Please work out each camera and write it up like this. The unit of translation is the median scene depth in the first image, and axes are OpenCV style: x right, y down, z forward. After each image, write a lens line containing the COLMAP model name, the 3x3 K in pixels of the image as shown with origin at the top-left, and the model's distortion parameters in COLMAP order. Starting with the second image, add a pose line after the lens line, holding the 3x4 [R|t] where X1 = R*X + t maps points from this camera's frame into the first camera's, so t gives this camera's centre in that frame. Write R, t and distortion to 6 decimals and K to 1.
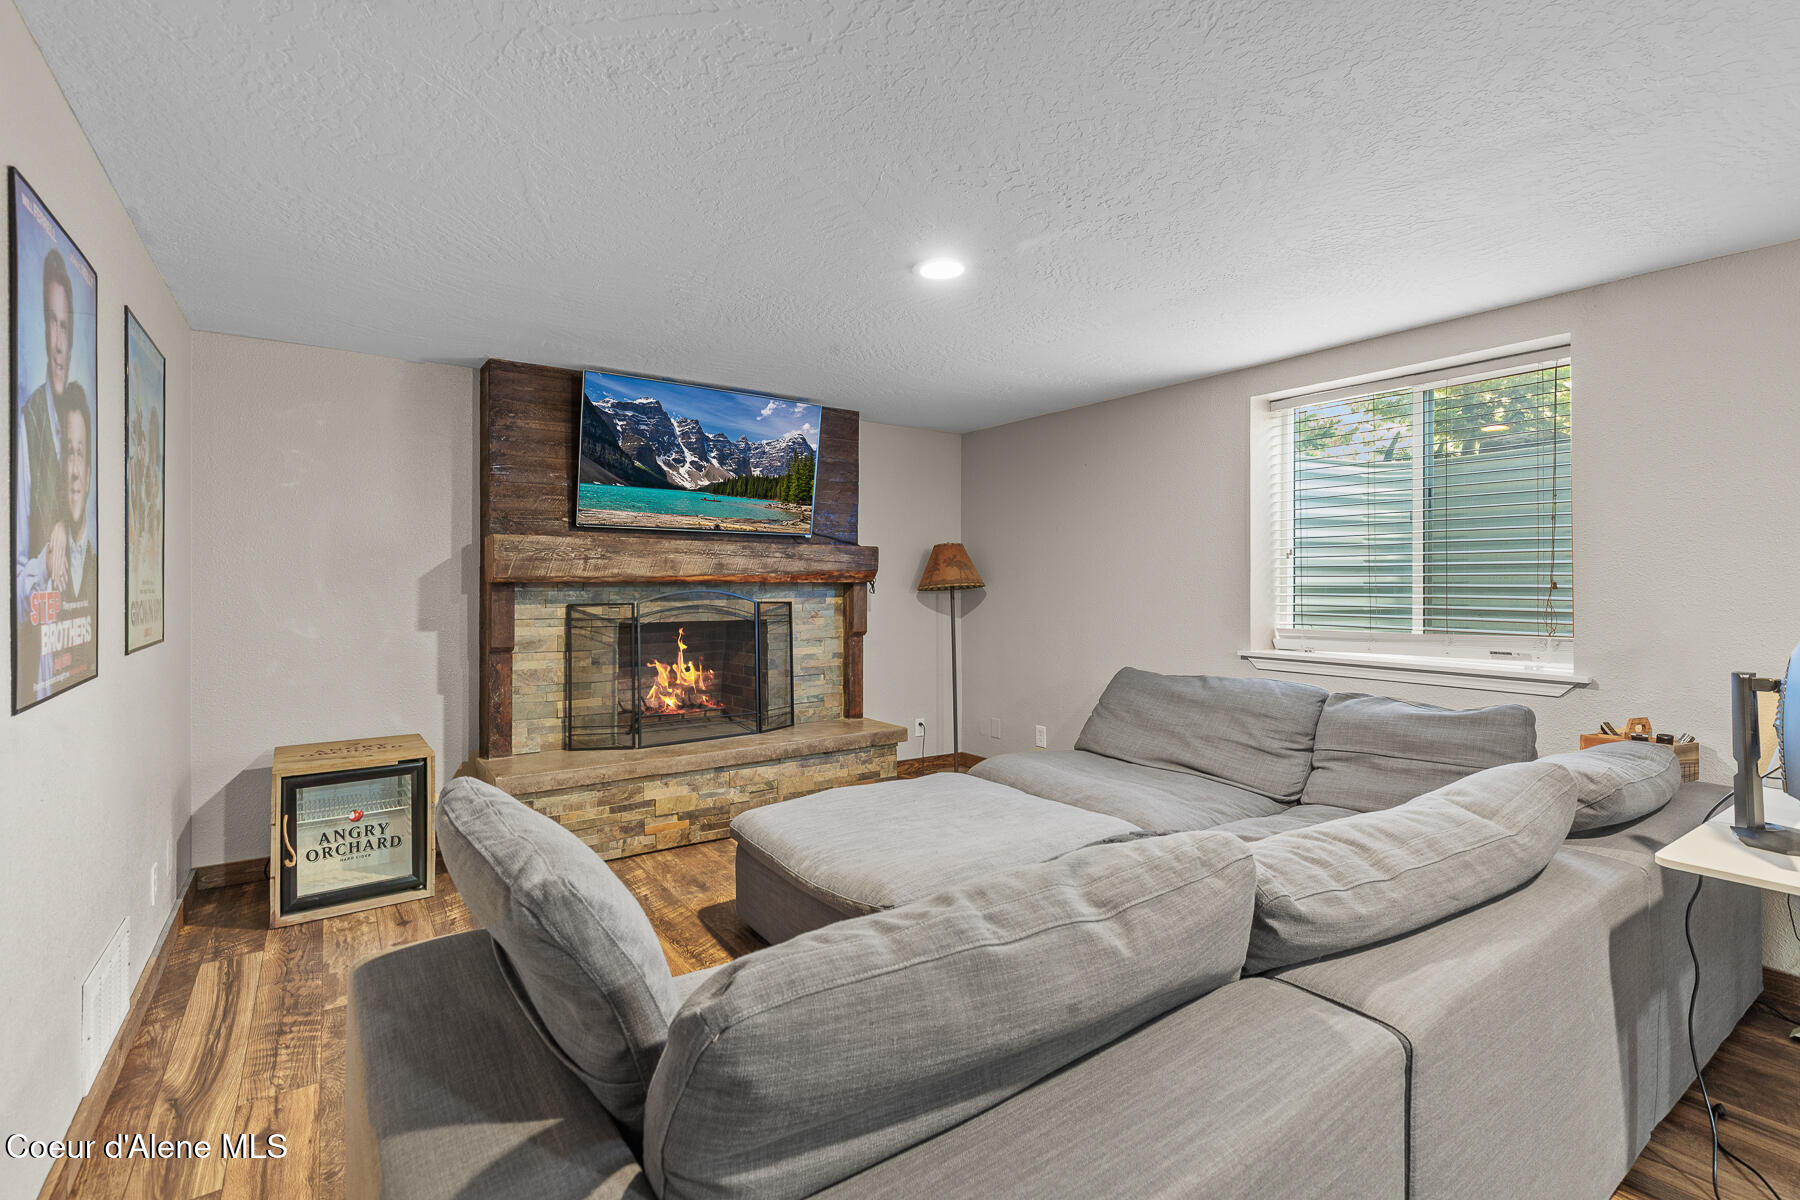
lens RADIAL K [[818.8, 0, 907.0], [0, 818.8, 584.7], [0, 0, 1]] dist [0.002692, -0.000192]
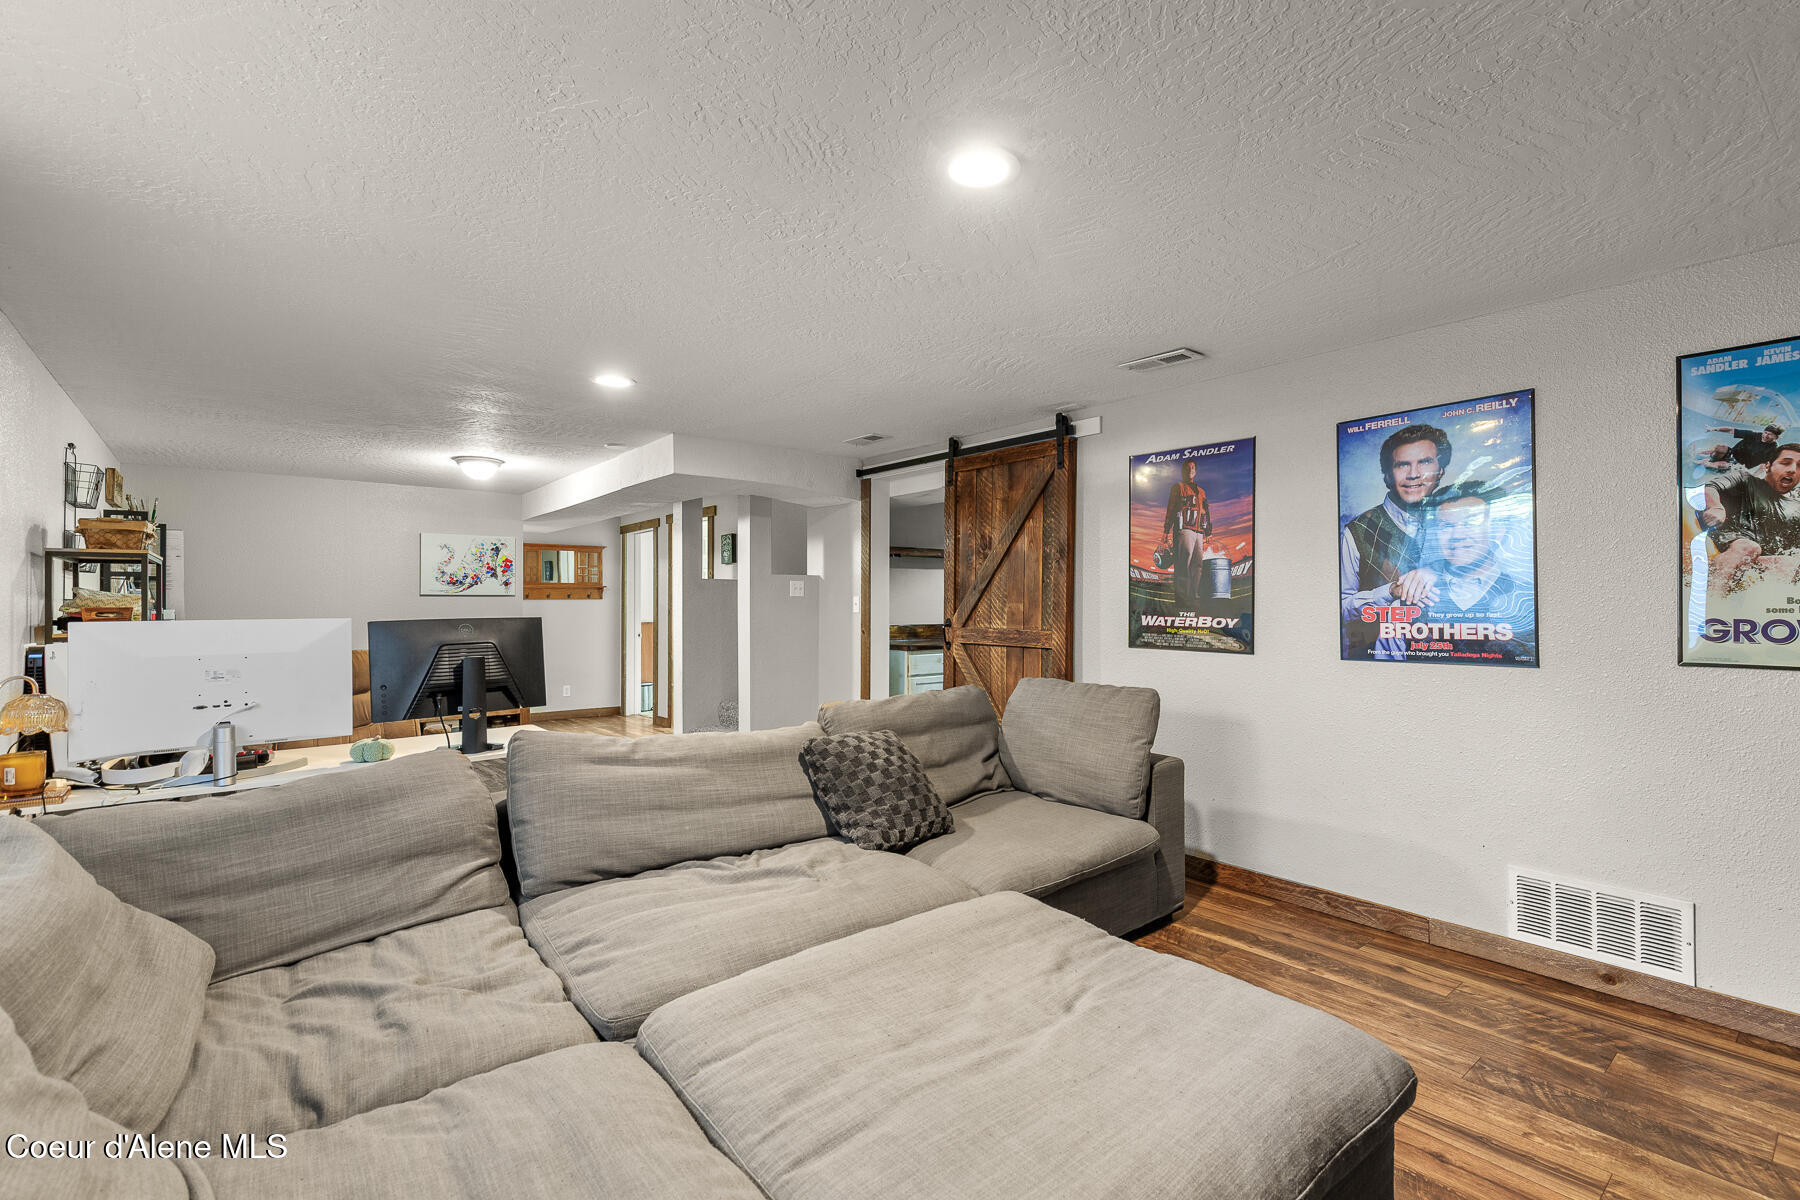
lens RADIAL K [[814.8, 0, 908.6], [0, 814.8, 588.6], [0, 0, 1]] dist [0.004109, 0.000313]
pose [[-0.997010, 0.004239, -0.077156, 0.109168], [0.005202, 0.999911, -0.012289, -0.006717], [0.077097, -0.012653, -0.996943, 1.161864]]
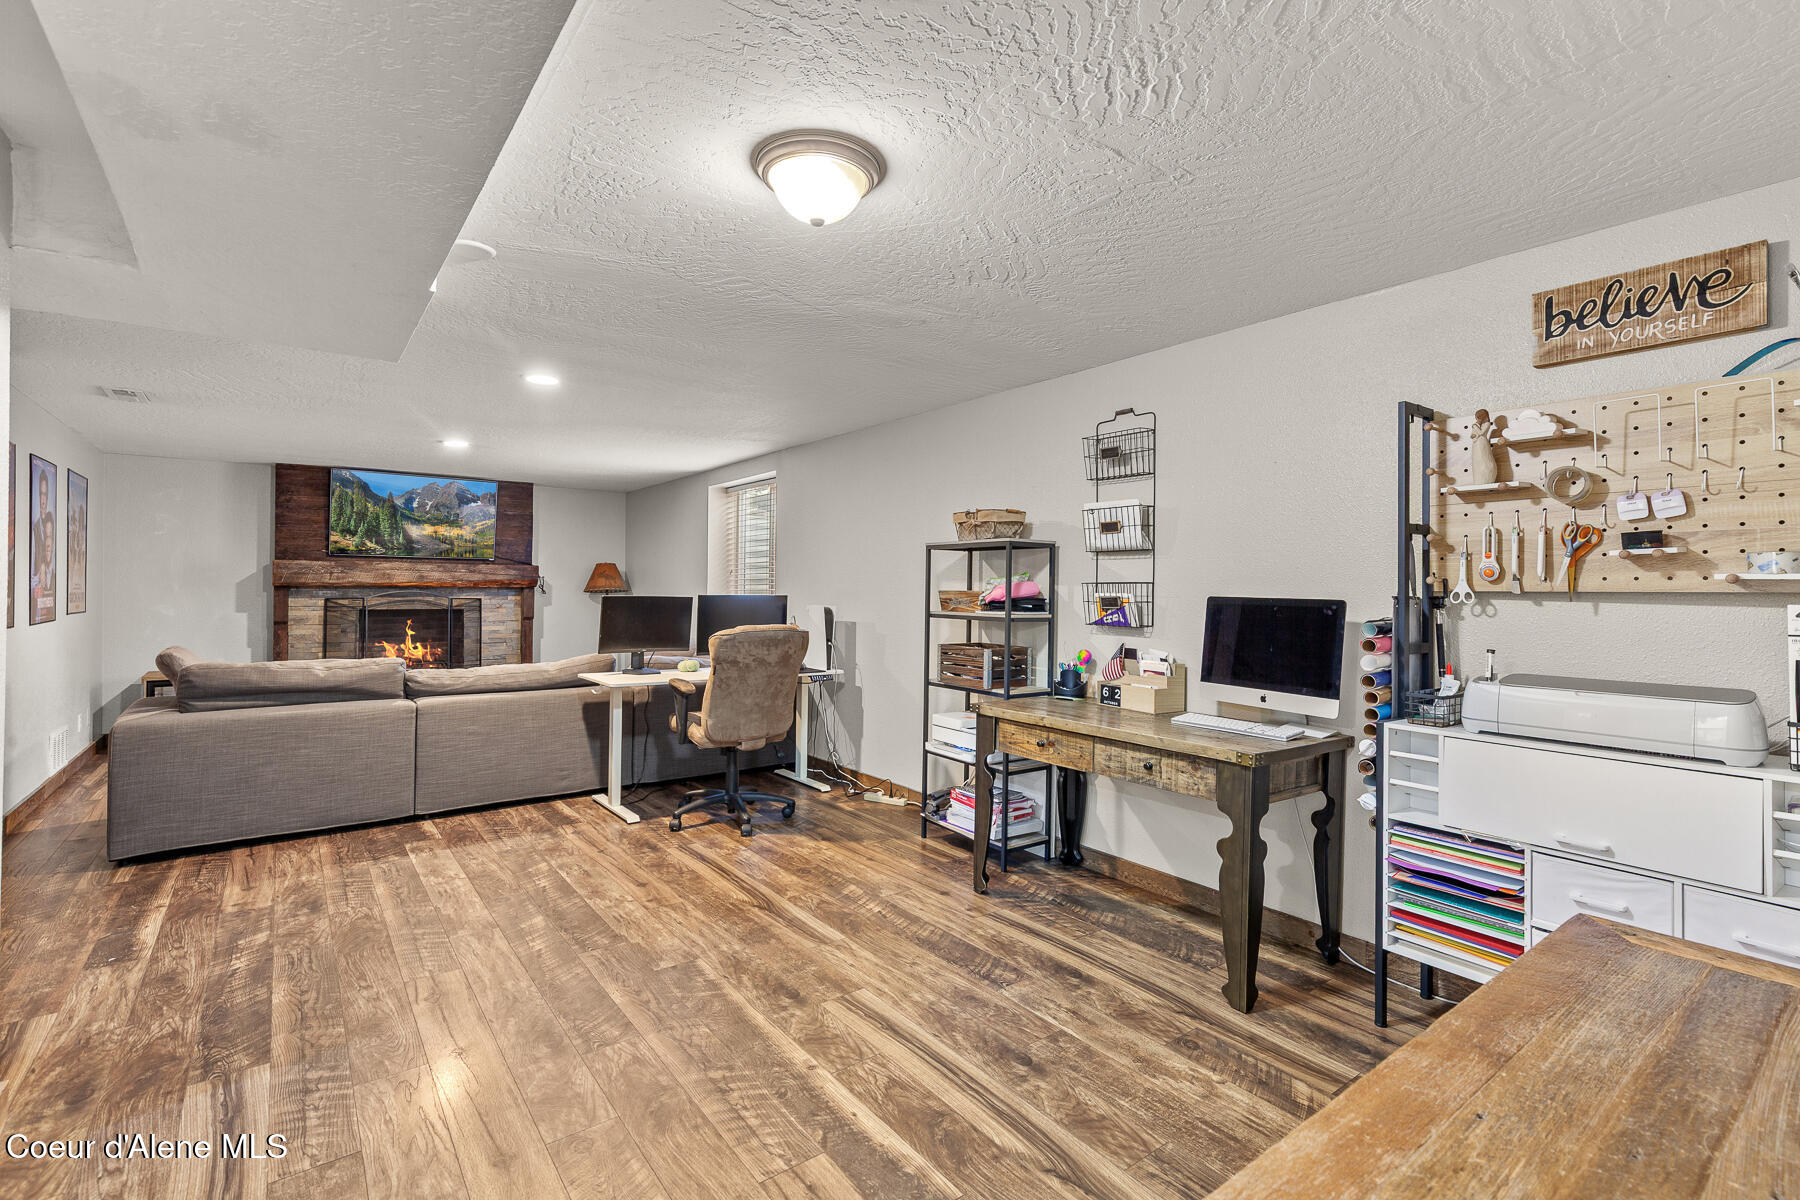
lens RADIAL K [[814.8, 0, 908.6], [0, 814.8, 588.6], [0, 0, 1]] dist [0.004109, 0.000313]
pose [[0.999140, 0.005067, 0.041156, 0.795925], [-0.004896, 0.999979, -0.004263, 0.004437], [-0.041176, 0.004058, 0.999144, -0.843450]]
